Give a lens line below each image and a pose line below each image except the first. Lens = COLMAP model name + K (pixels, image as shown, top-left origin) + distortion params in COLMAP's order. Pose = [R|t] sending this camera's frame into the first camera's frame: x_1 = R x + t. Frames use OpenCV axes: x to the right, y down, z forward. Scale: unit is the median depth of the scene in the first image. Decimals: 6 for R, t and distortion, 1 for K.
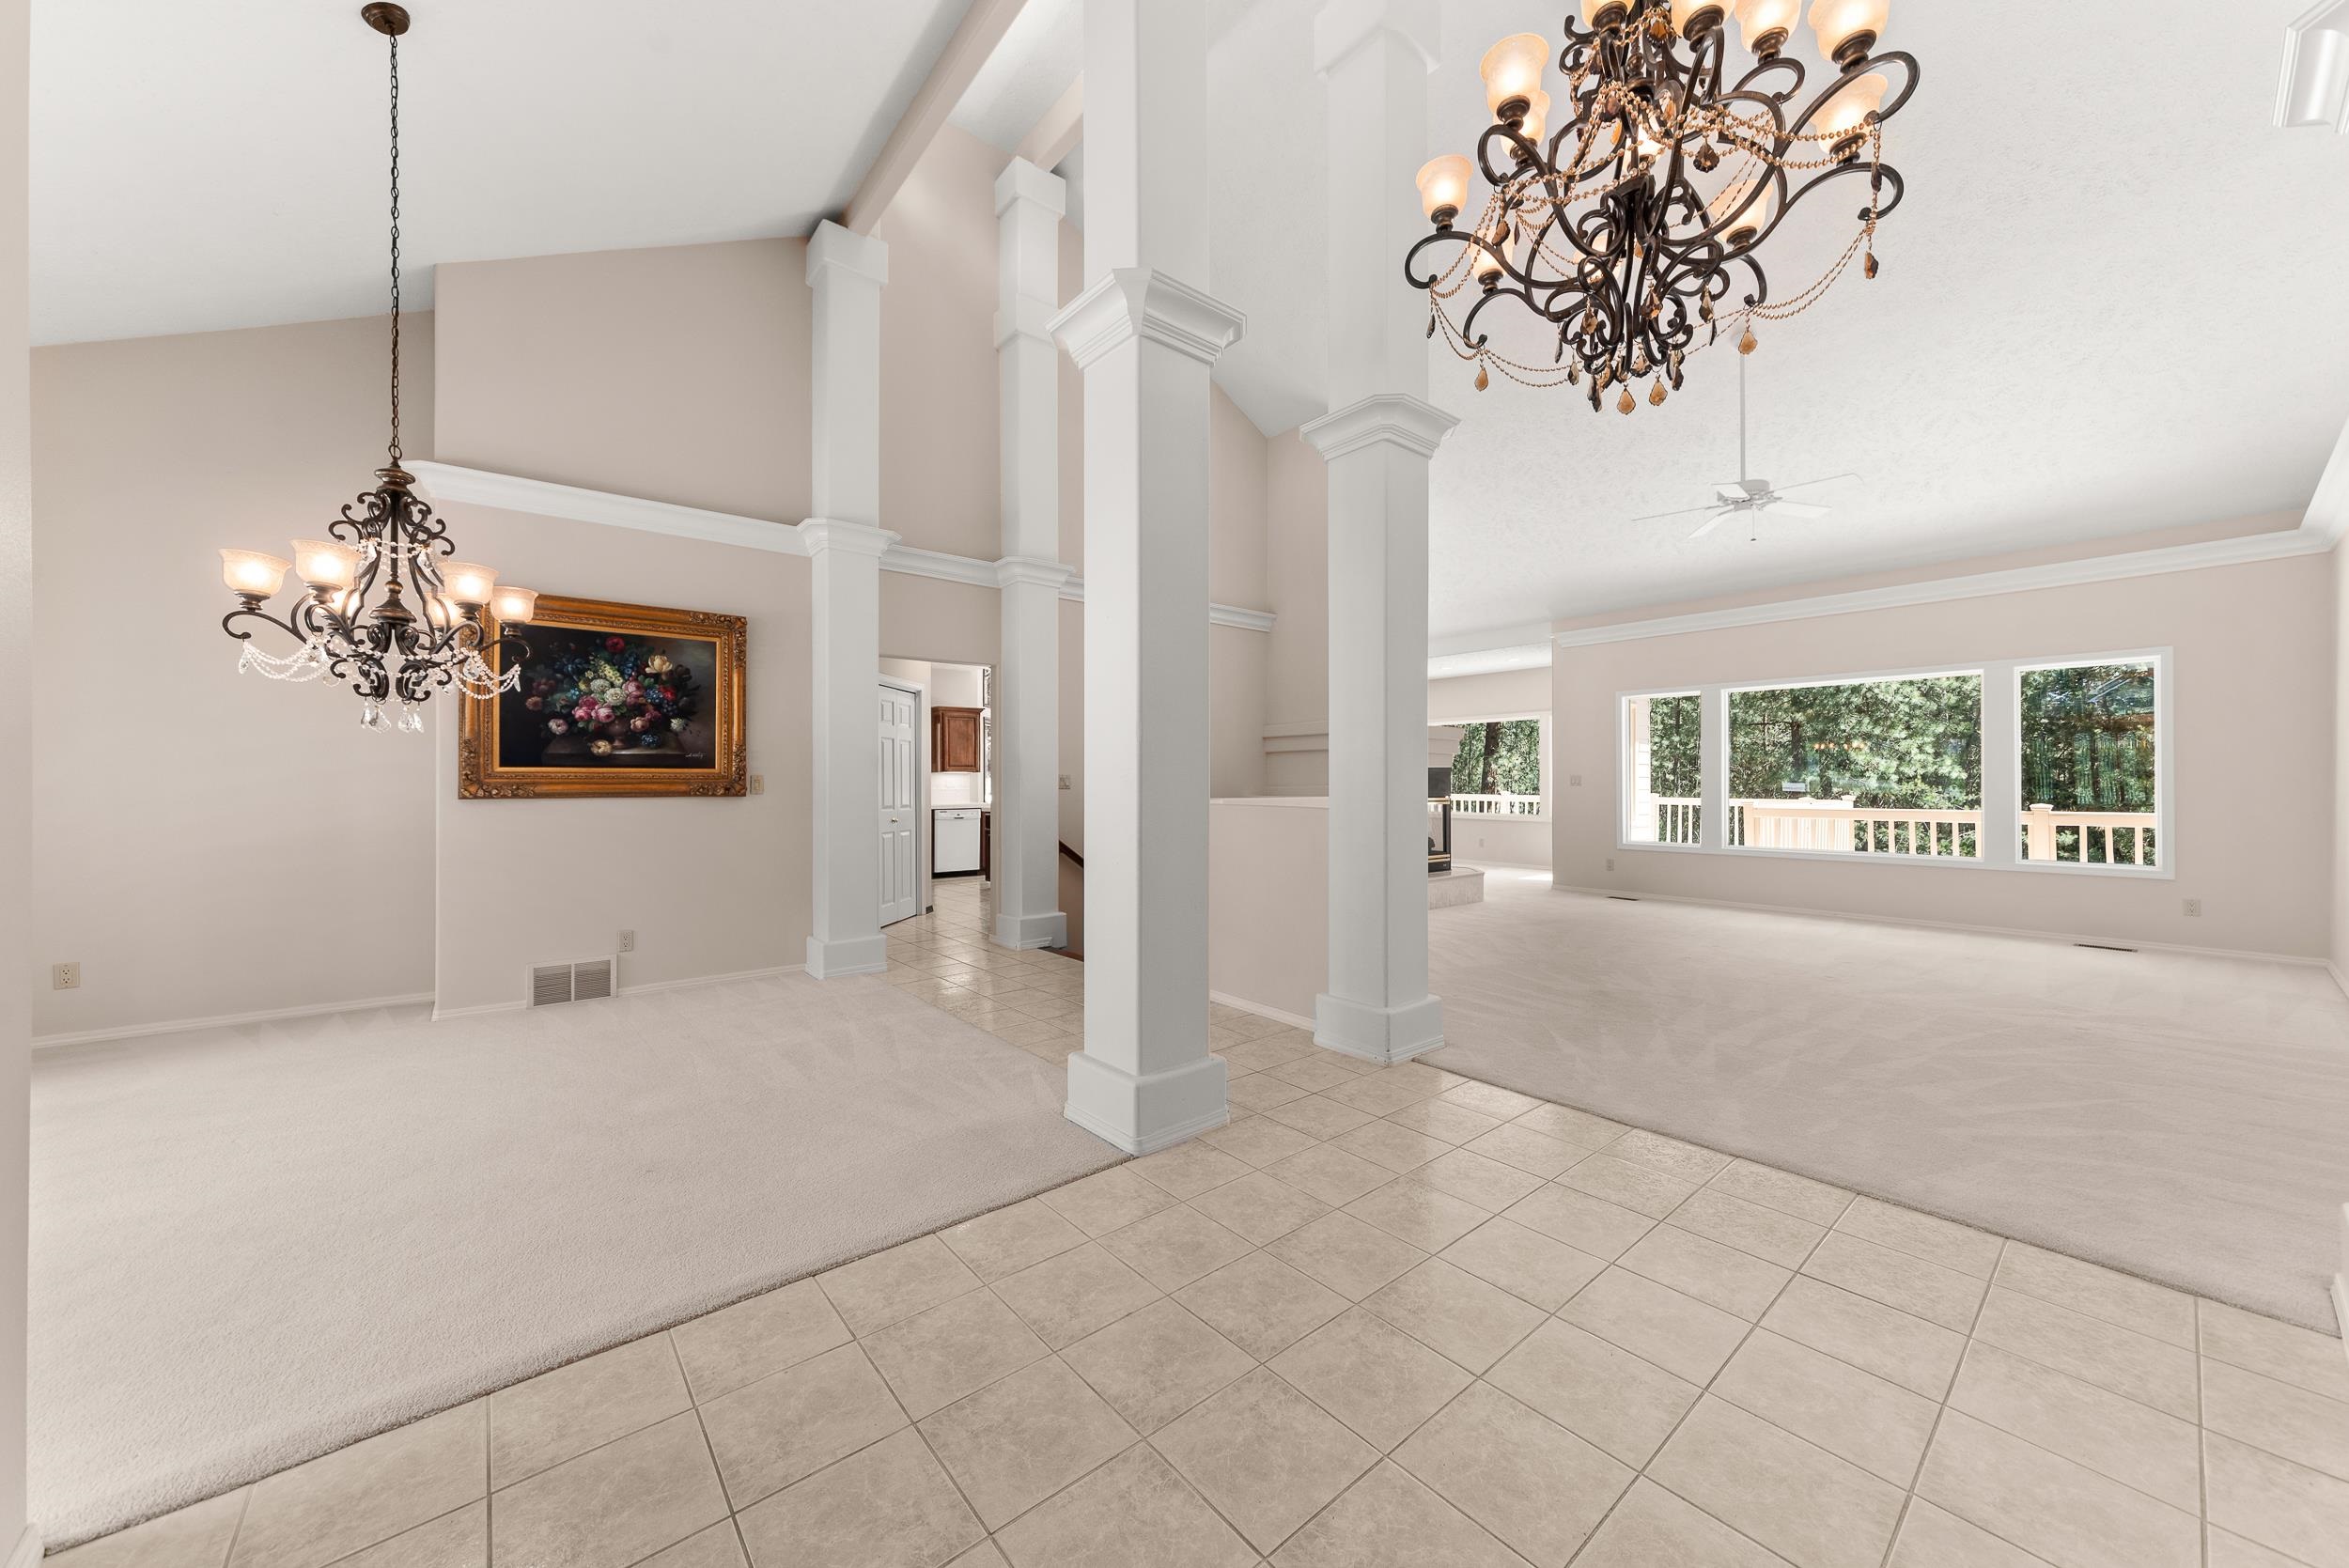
lens RADIAL K [[839.4, 0, 1172.3], [0, 839.4, 775.1], [0, 0, 1]] dist [0.012459, 0.000001]
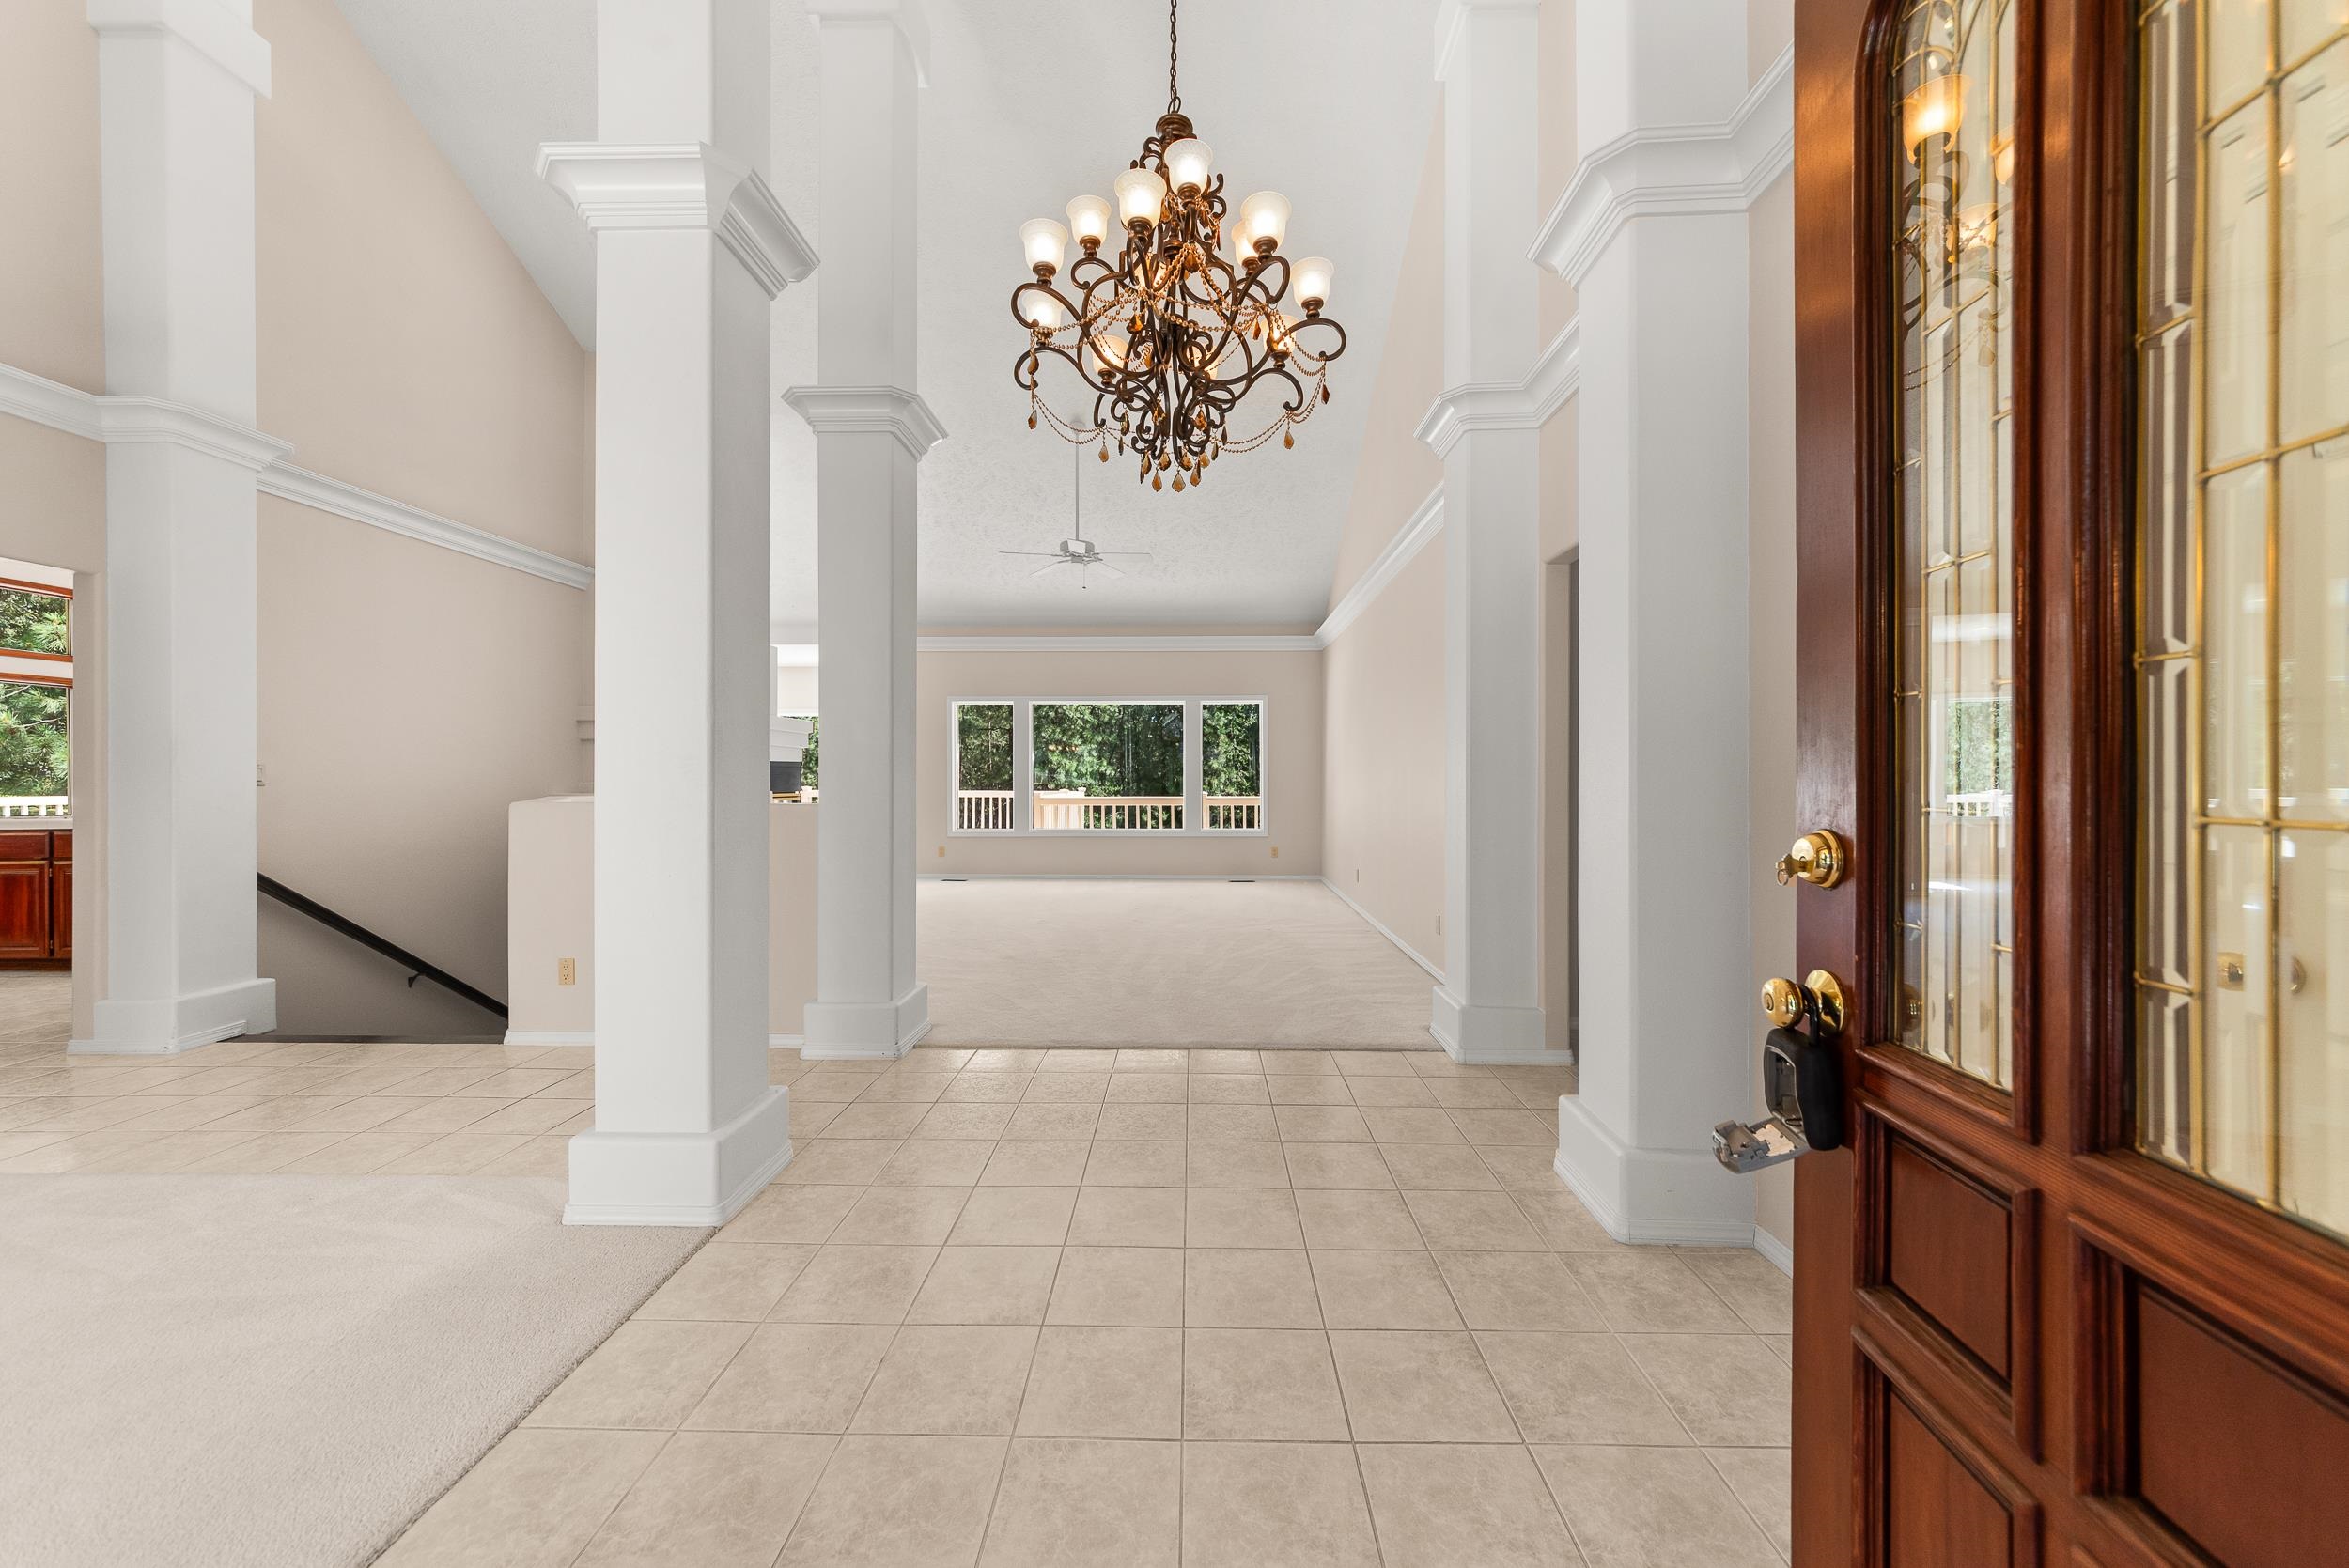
lens RADIAL K [[839.4, 0, 1172.3], [0, 839.4, 775.1], [0, 0, 1]] dist [0.012459, 0.000001]
pose [[0.663784, 0.003686, 0.747915, -0.177299], [-0.007934, 0.999966, 0.002113, 0.001427], [-0.747882, -0.007336, 0.663791, 0.055674]]
